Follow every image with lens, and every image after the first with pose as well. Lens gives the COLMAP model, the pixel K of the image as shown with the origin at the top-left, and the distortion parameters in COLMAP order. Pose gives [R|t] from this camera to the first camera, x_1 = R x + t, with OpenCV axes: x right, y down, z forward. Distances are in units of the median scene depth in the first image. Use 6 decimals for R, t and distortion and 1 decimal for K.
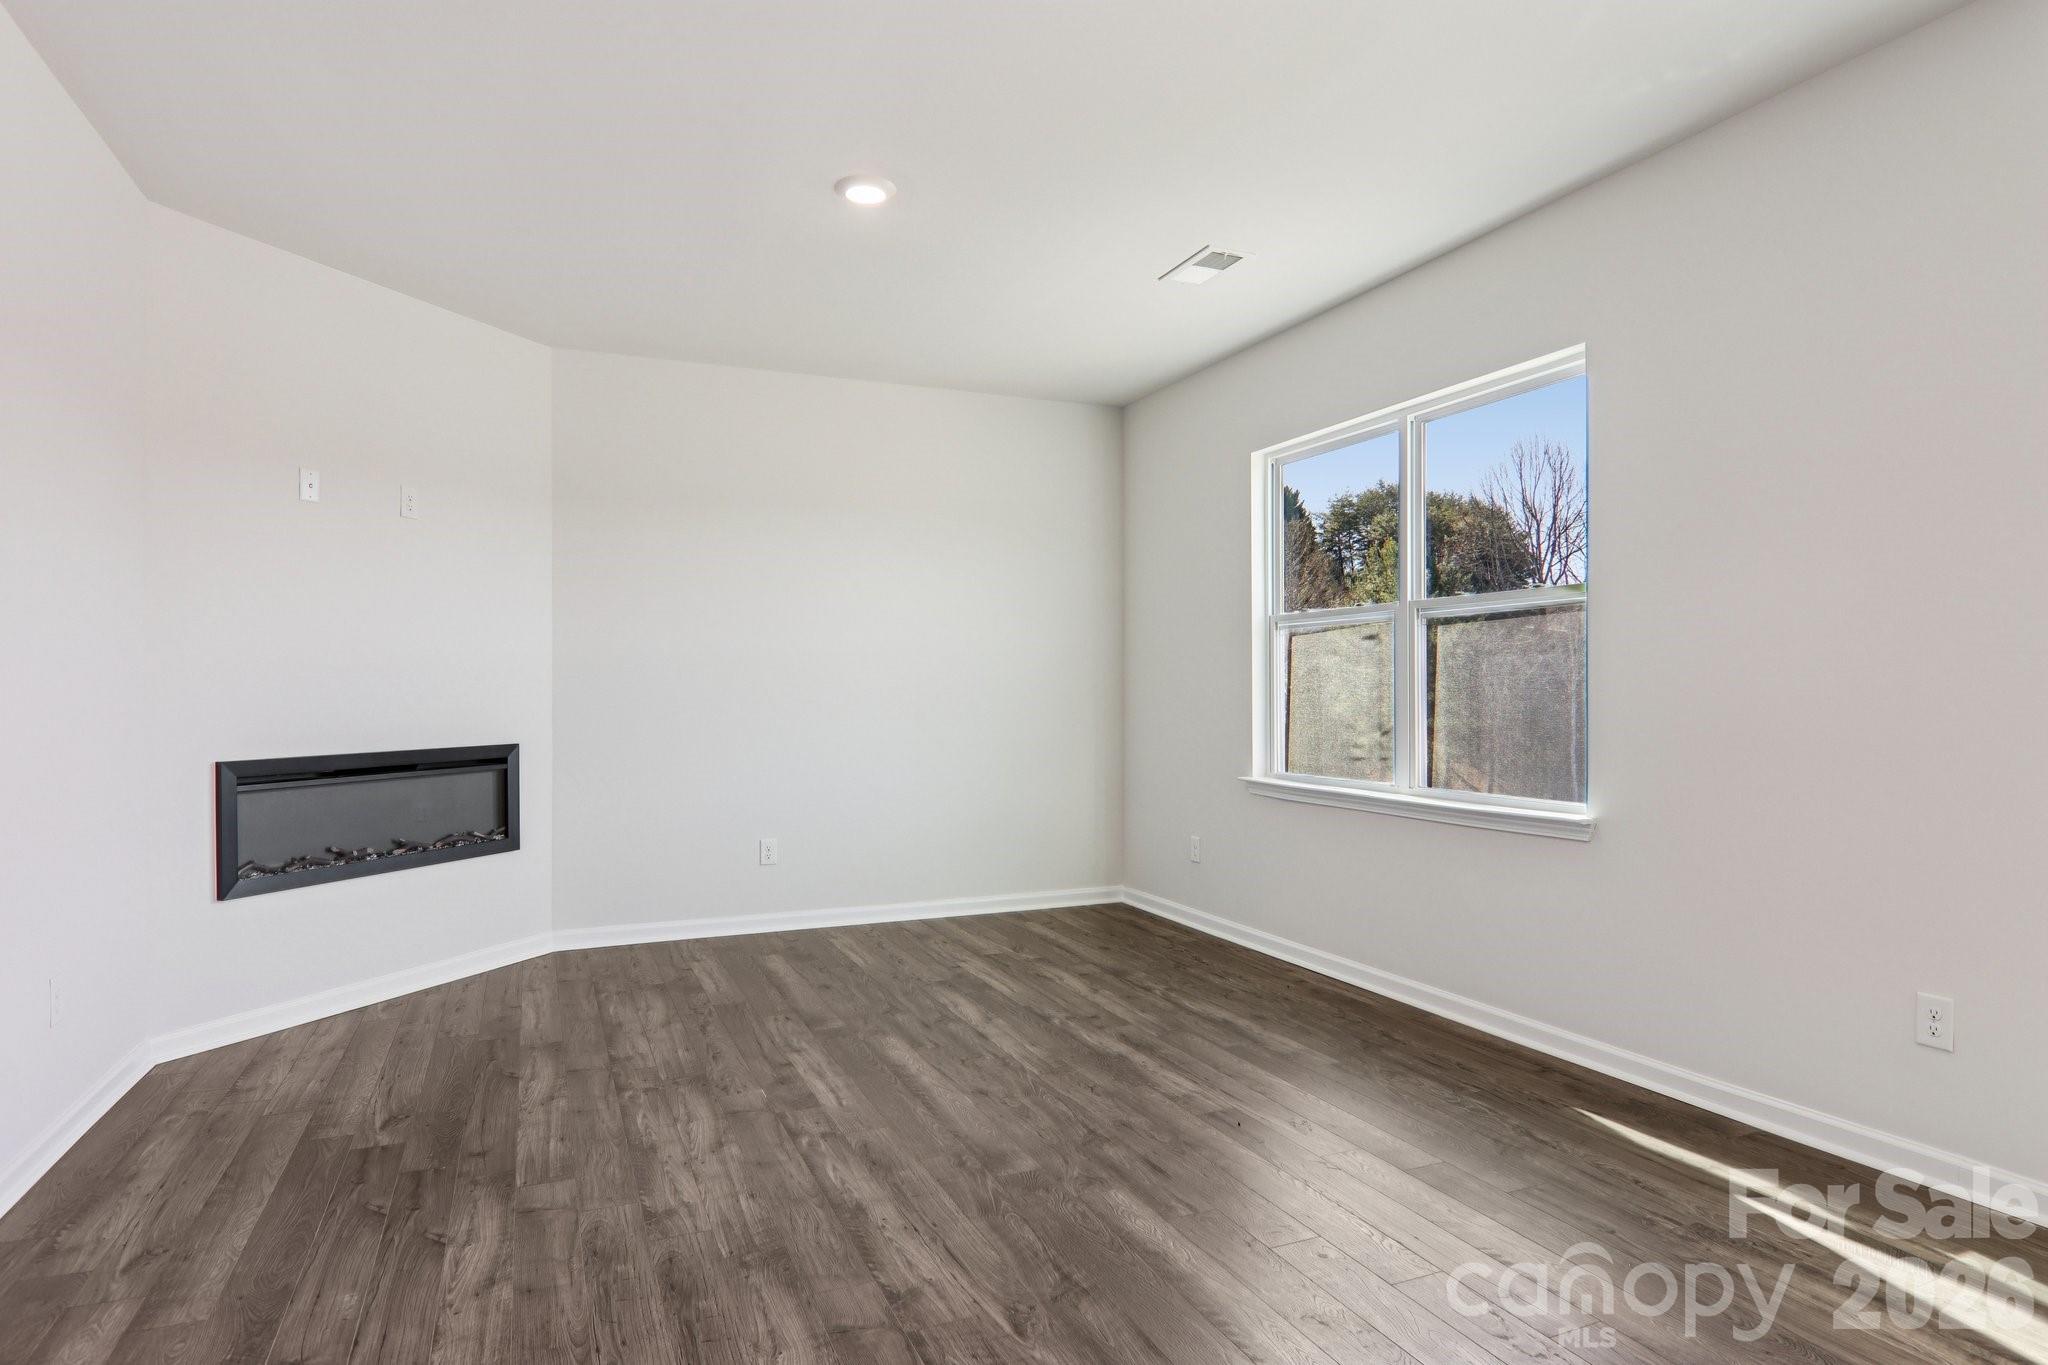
lens RADIAL K [[1136.1, 0, 1022.1], [0, 1136.1, 698.6], [0, 0, 1]] dist [0.004159, -0.021695]
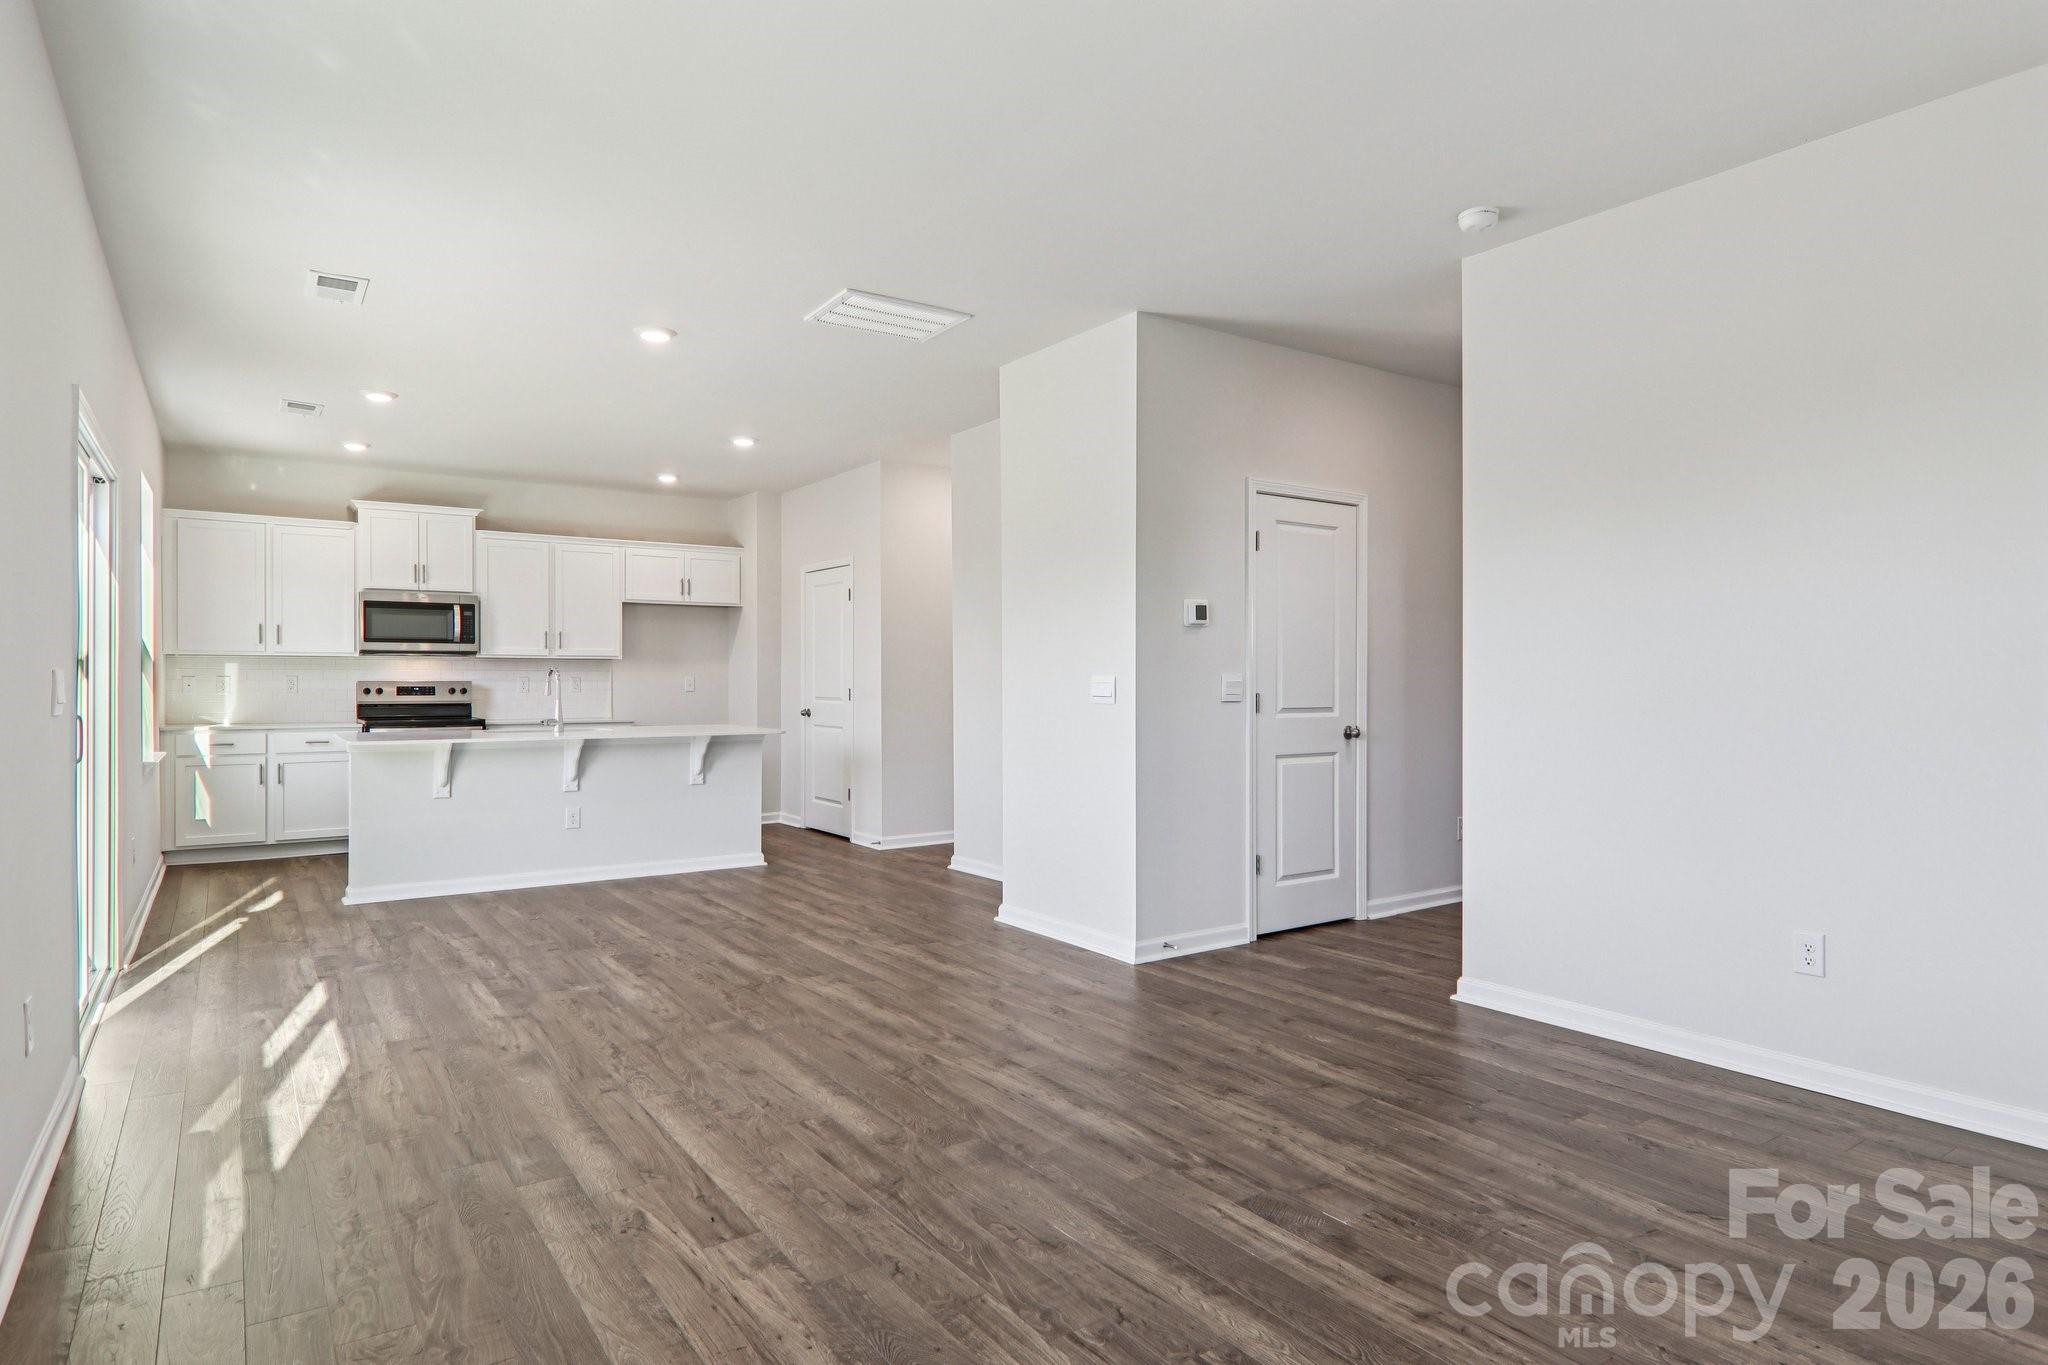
lens RADIAL K [[1136.1, 0, 1022.1], [0, 1136.1, 698.6], [0, 0, 1]] dist [0.004159, -0.021695]
pose [[-0.980581, 0.004909, -0.196051, 0.103343], [0.001421, 0.999838, 0.017928, -0.008904], [0.196107, 0.017302, -0.980430, 1.442670]]
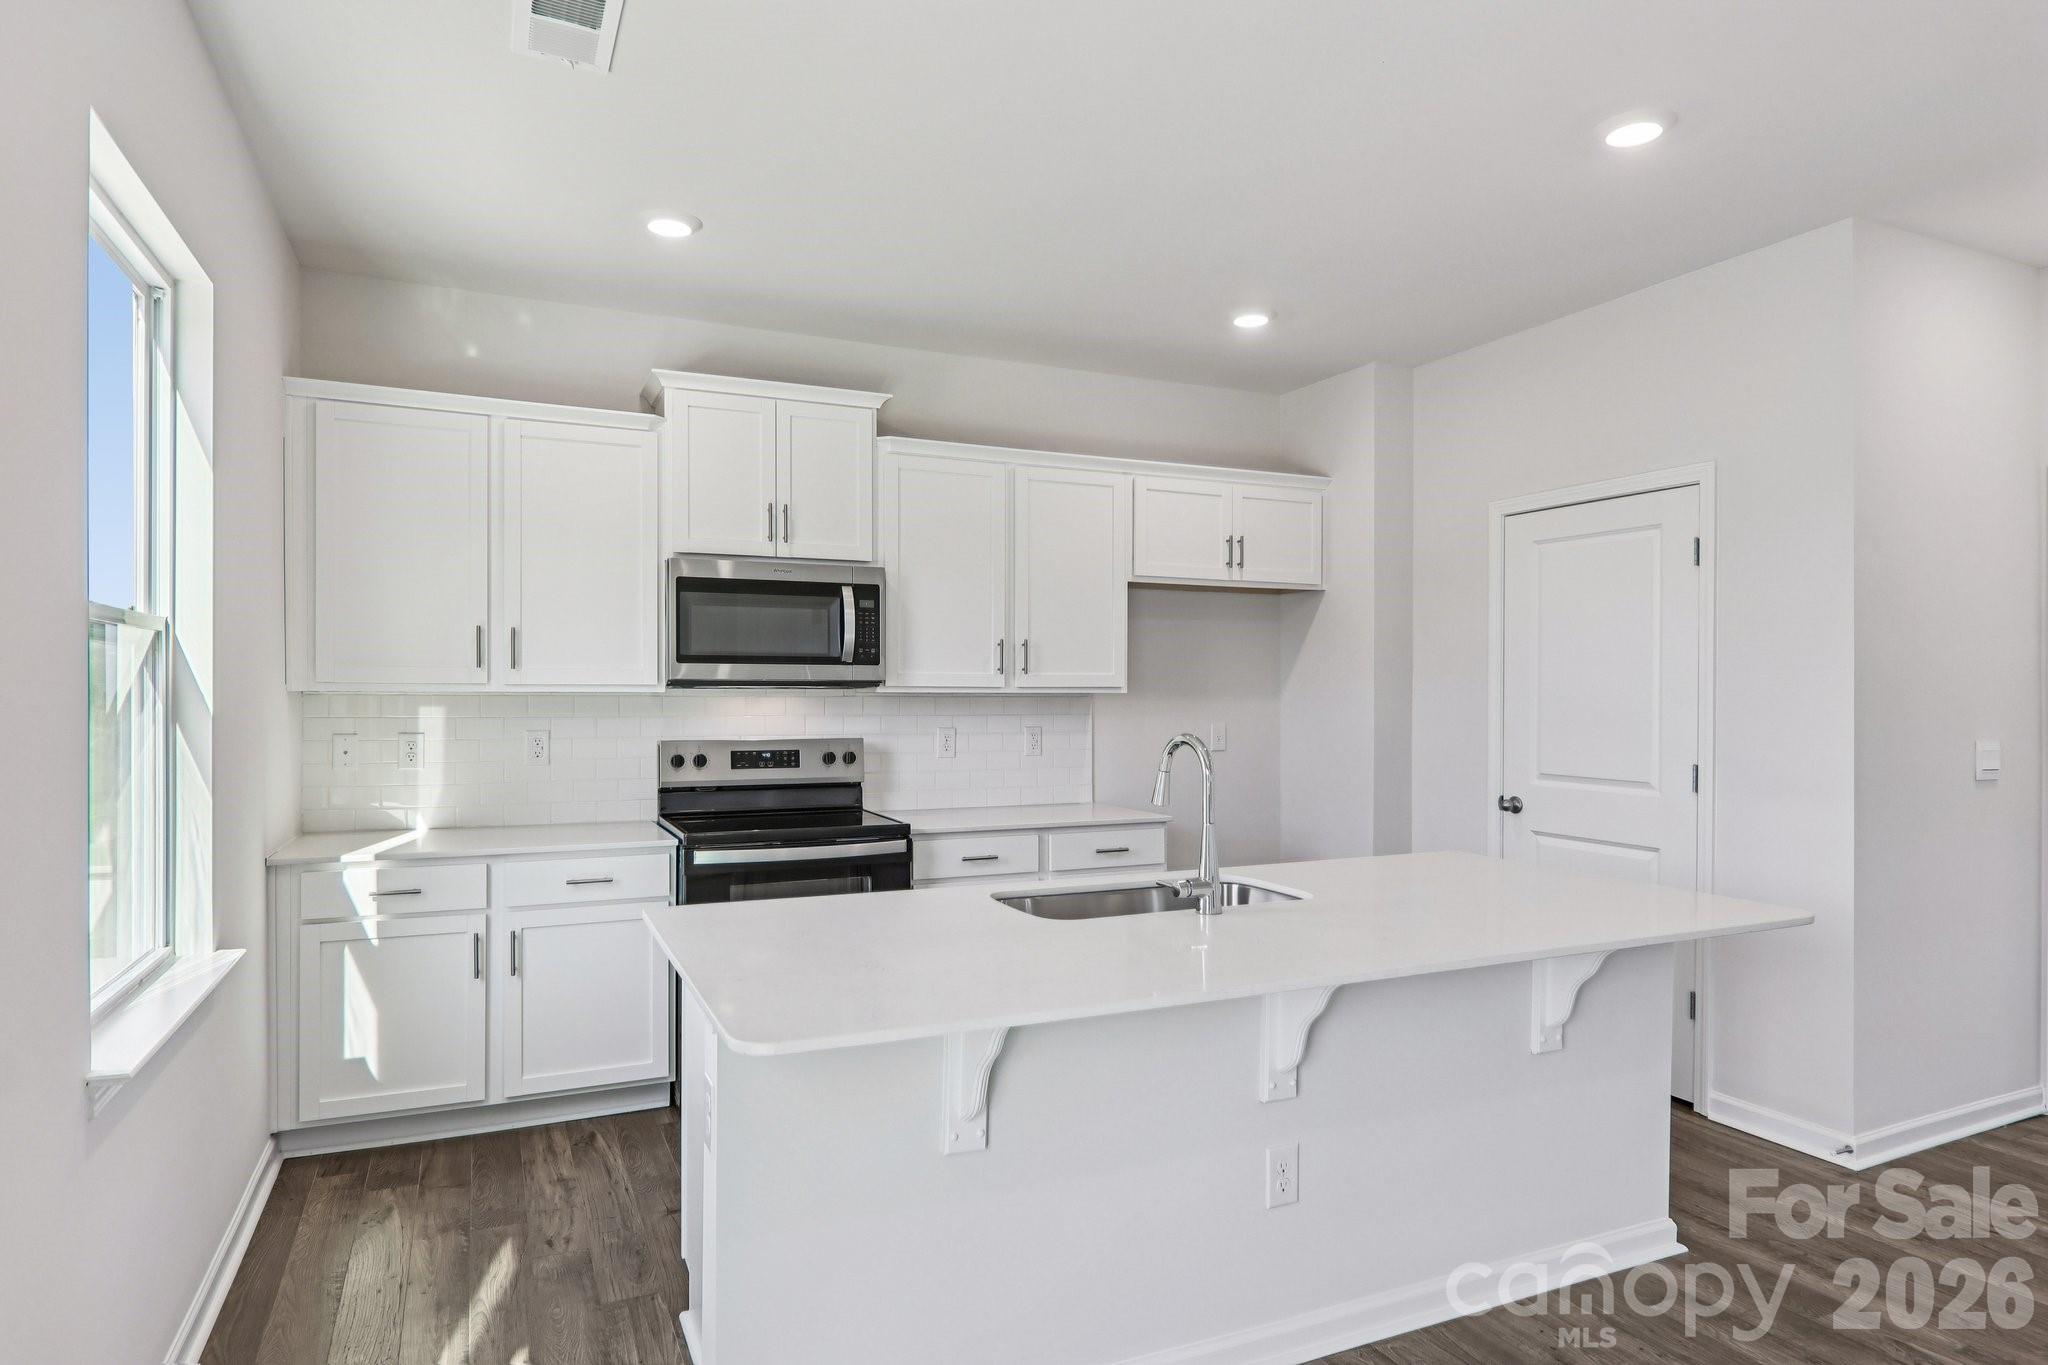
lens RADIAL K [[1168.5, 0, 1019.8], [0, 1168.5, 720.1], [0, 0, 1]] dist [0.001296, 0.000222]
pose [[-0.999901, 0.000521, -0.014068, 0.578020], [0.000146, 0.999645, 0.026631, -0.053233], [0.014077, 0.026627, -0.999546, 0.230684]]
